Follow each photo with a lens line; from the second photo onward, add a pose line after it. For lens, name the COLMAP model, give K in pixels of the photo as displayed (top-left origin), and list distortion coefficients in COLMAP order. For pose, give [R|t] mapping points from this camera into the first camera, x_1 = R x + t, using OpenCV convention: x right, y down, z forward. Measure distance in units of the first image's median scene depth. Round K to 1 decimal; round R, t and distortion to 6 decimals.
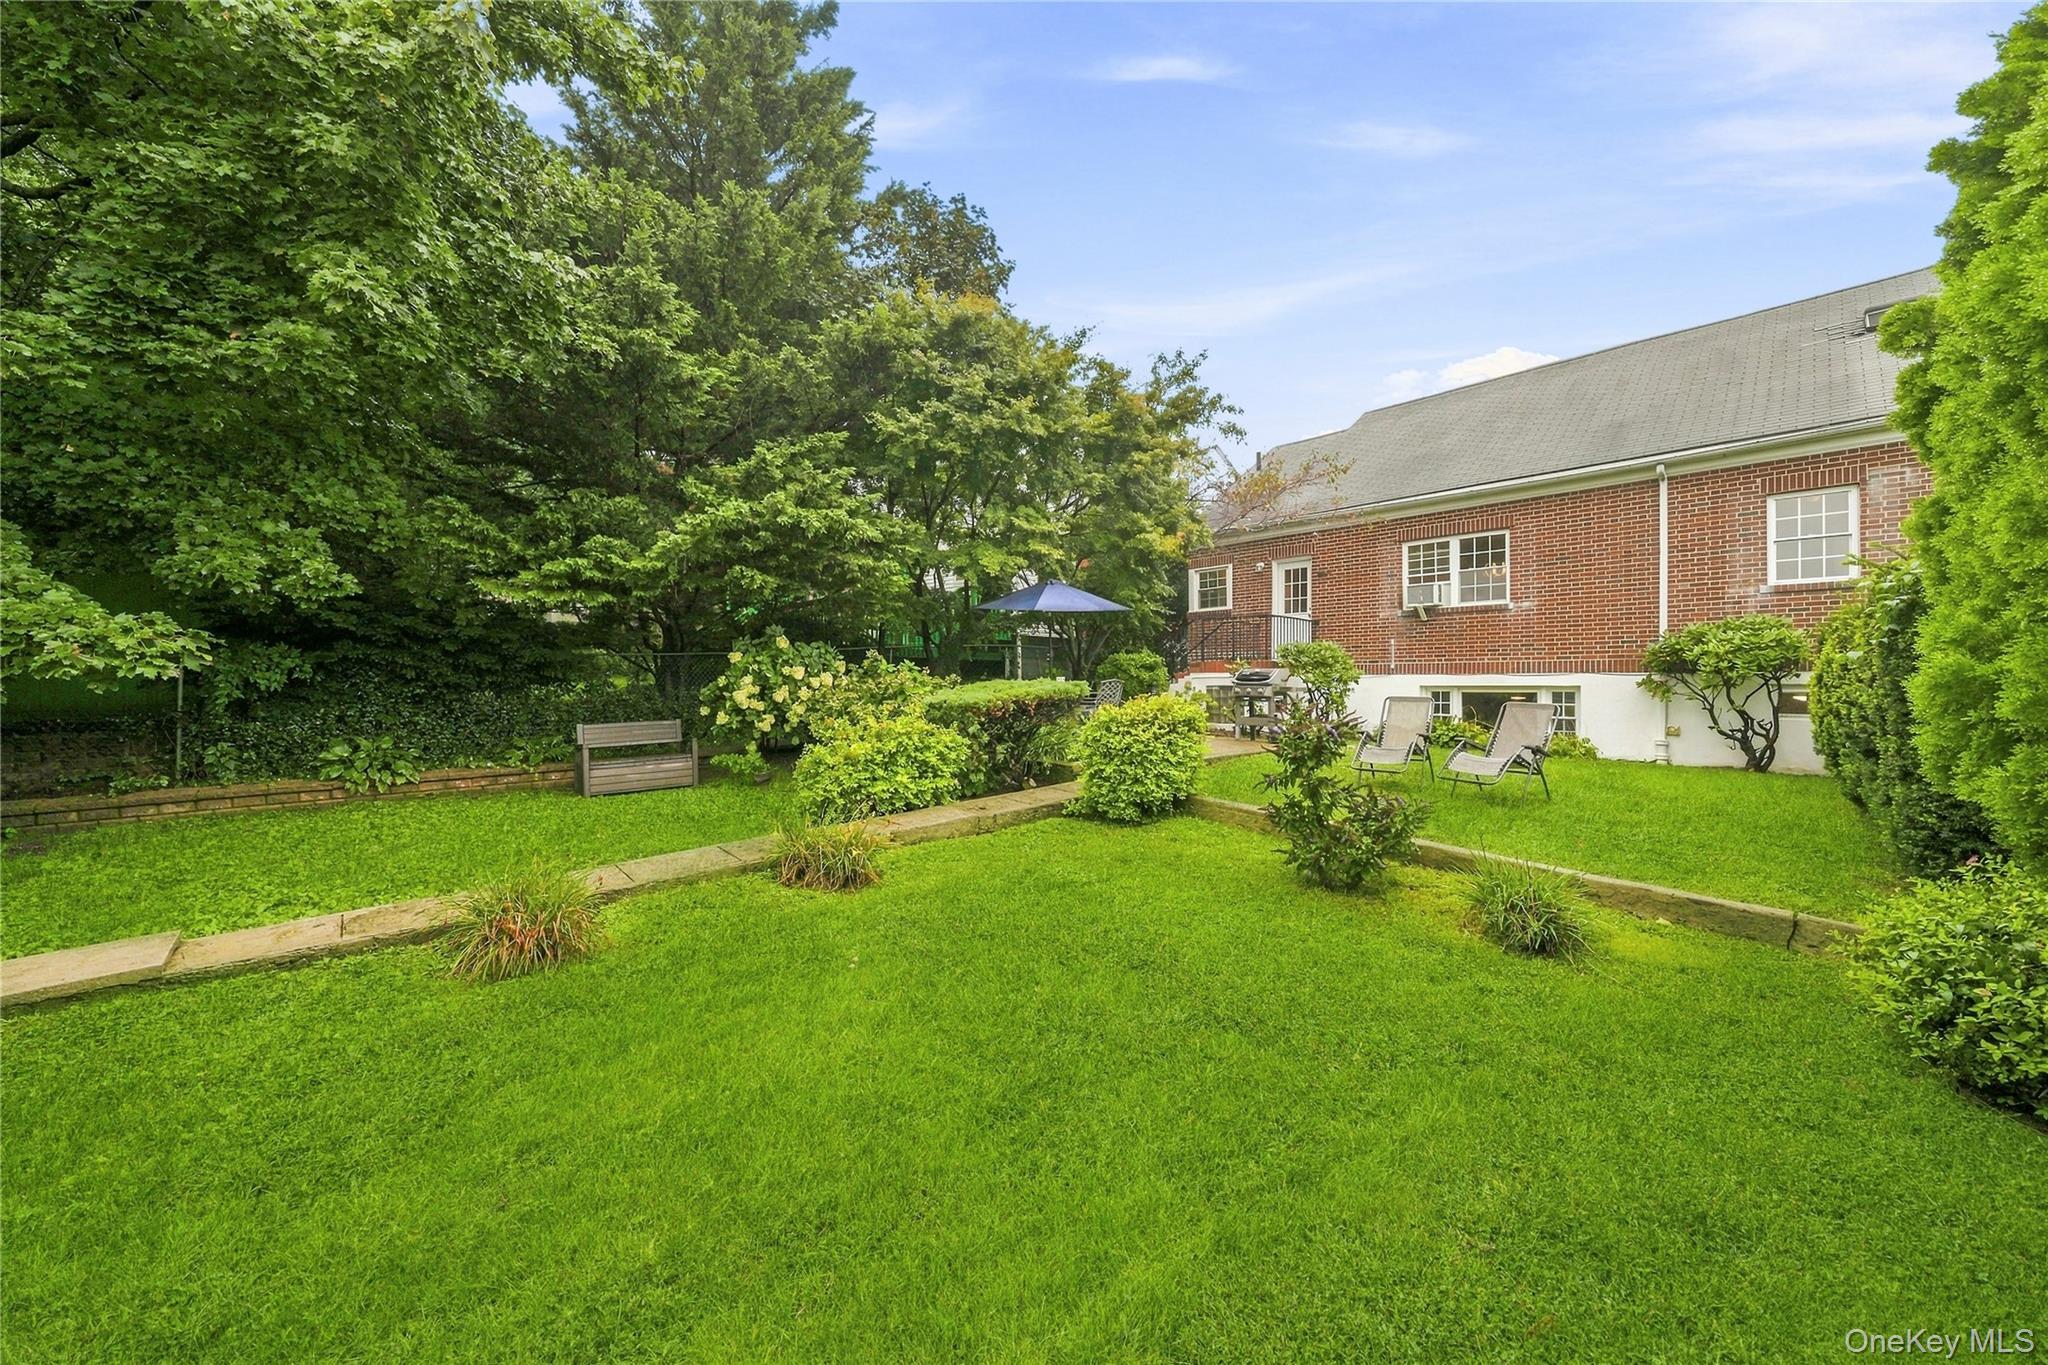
lens RADIAL K [[774.6, 0, 1027.0], [0, 774.6, 672.6], [0, 0, 1]] dist [0.013619, -0.000097]
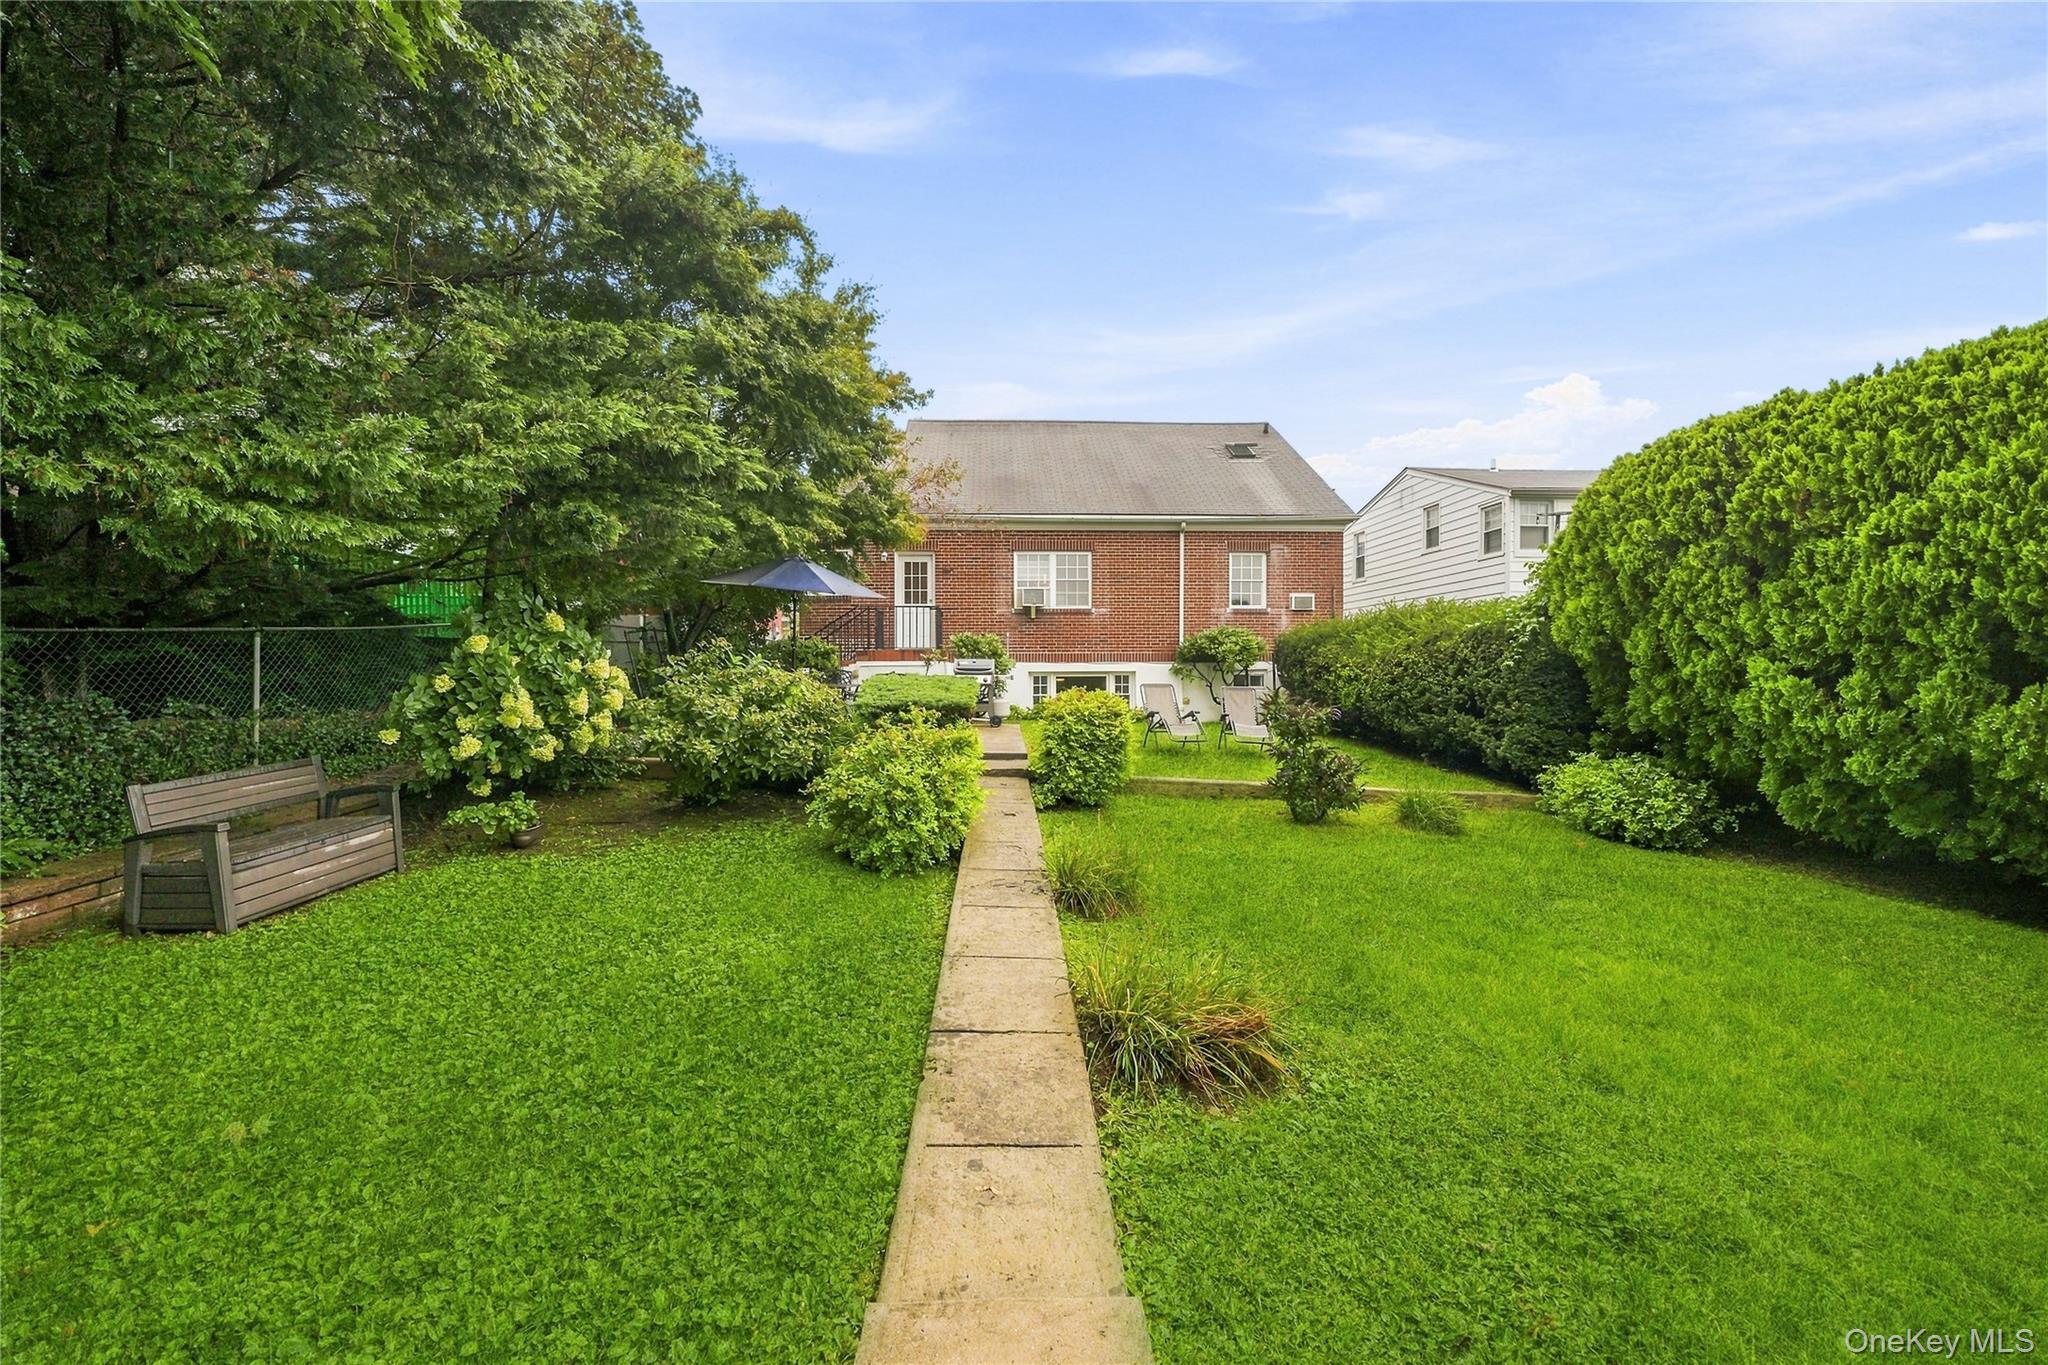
lens RADIAL K [[774.6, 0, 1029.5], [0, 774.6, 675.0], [0, 0, 1]] dist [0.013619, -0.000097]
pose [[0.661885, -0.016099, 0.749432, -0.458762], [-0.010681, 0.999465, 0.030903, -0.017174], [-0.749529, -0.028459, 0.661359, 0.225025]]
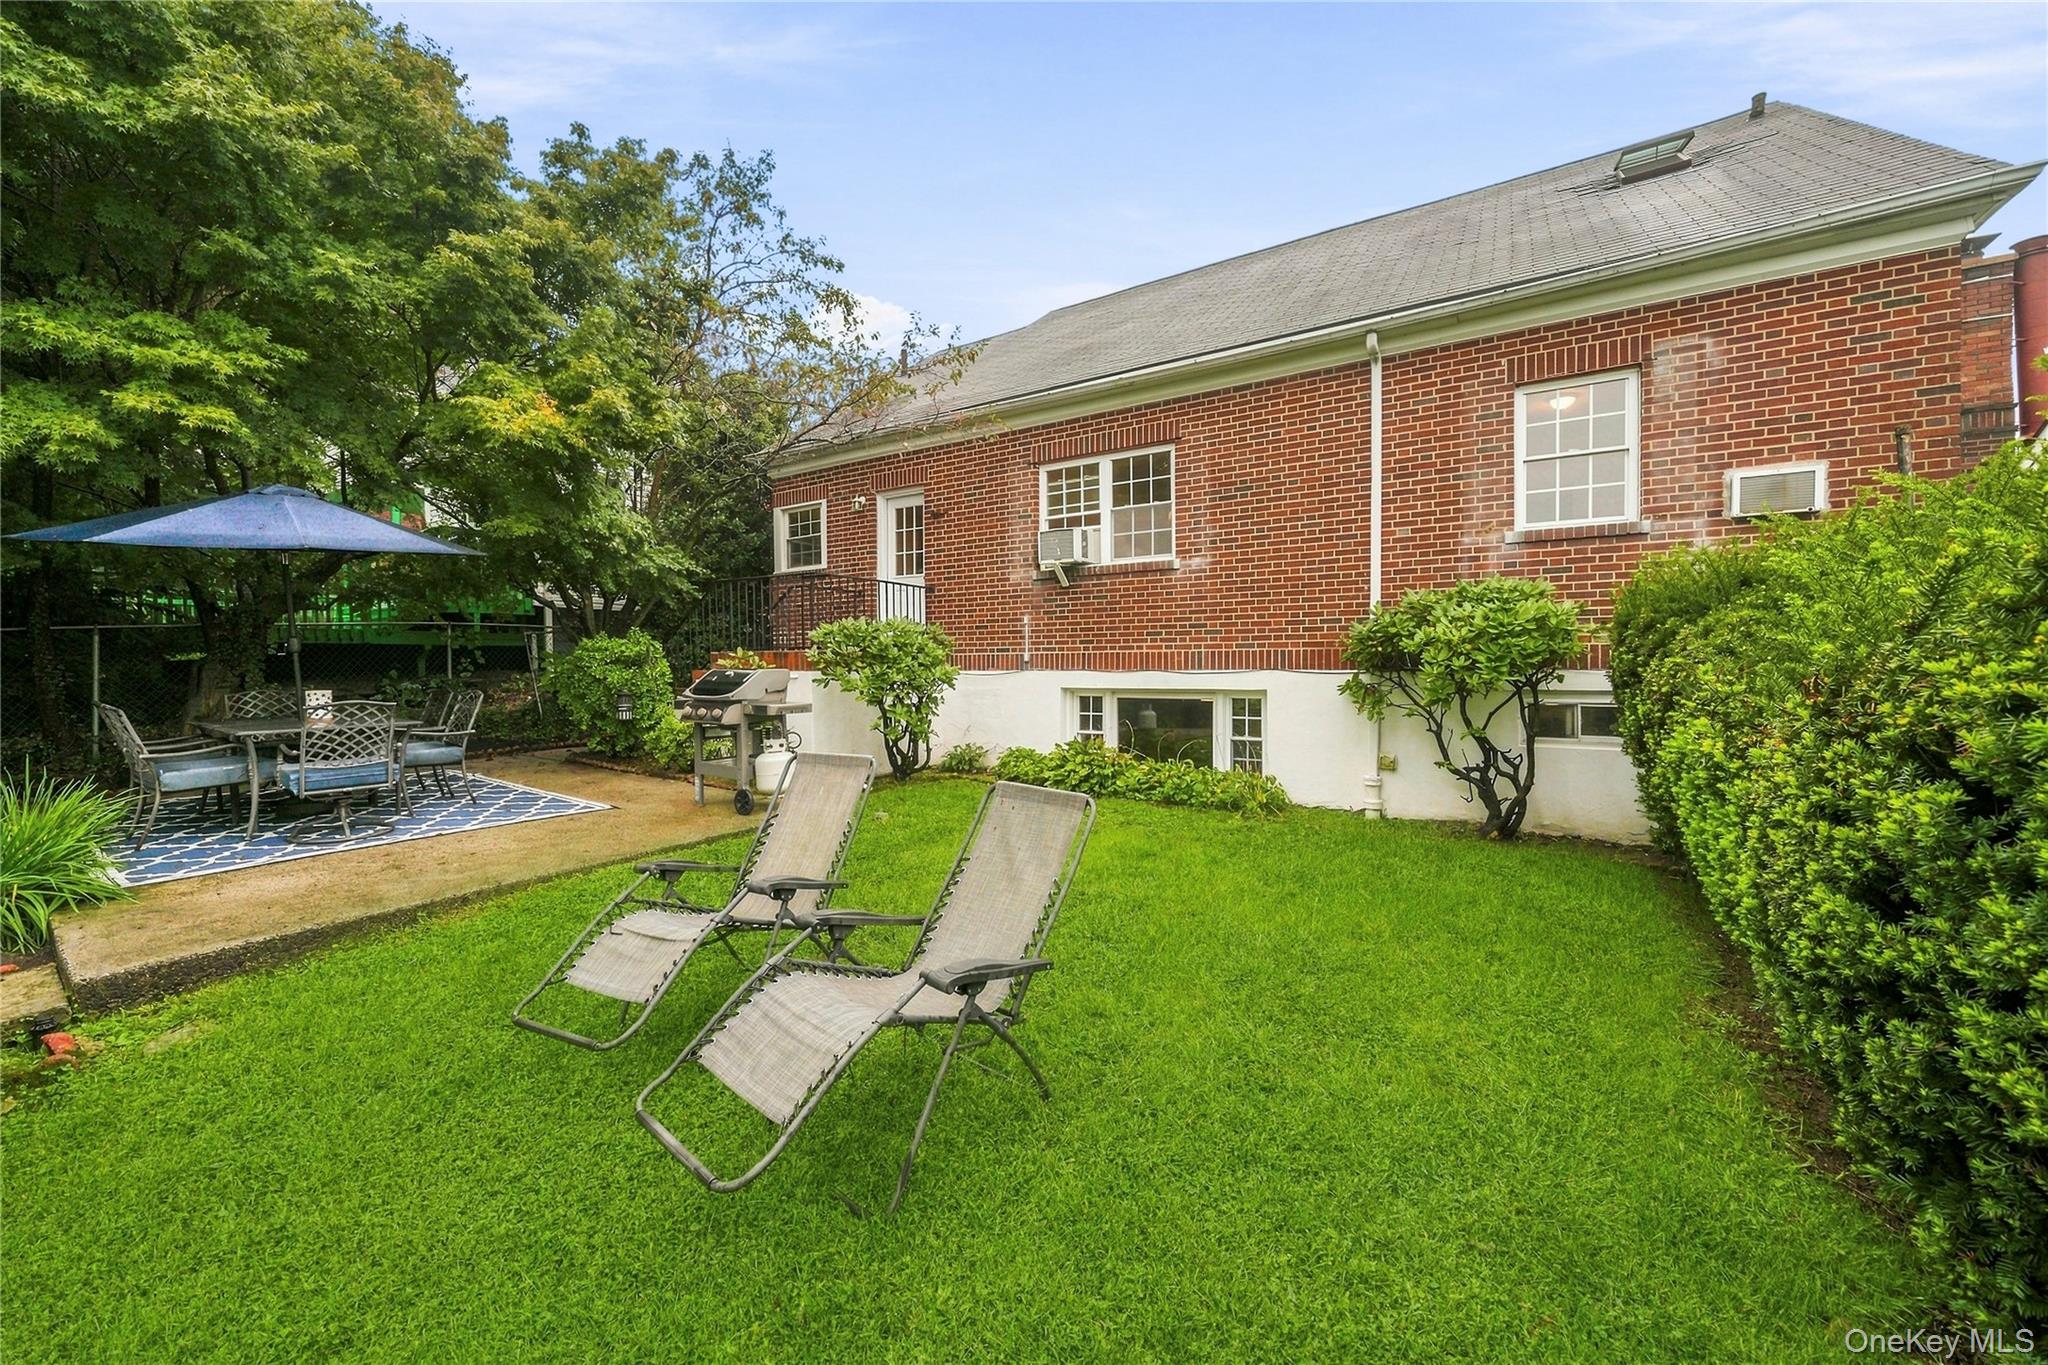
lens RADIAL K [[774.6, 0, 1040.4], [0, 774.6, 664.2], [0, 0, 1]] dist [0.013619, -0.000097]
pose [[0.968467, -0.011469, 0.248879, 0.375983], [0.006443, 0.999759, 0.020998, -0.018611], [-0.249059, -0.018732, 0.968307, 0.436935]]
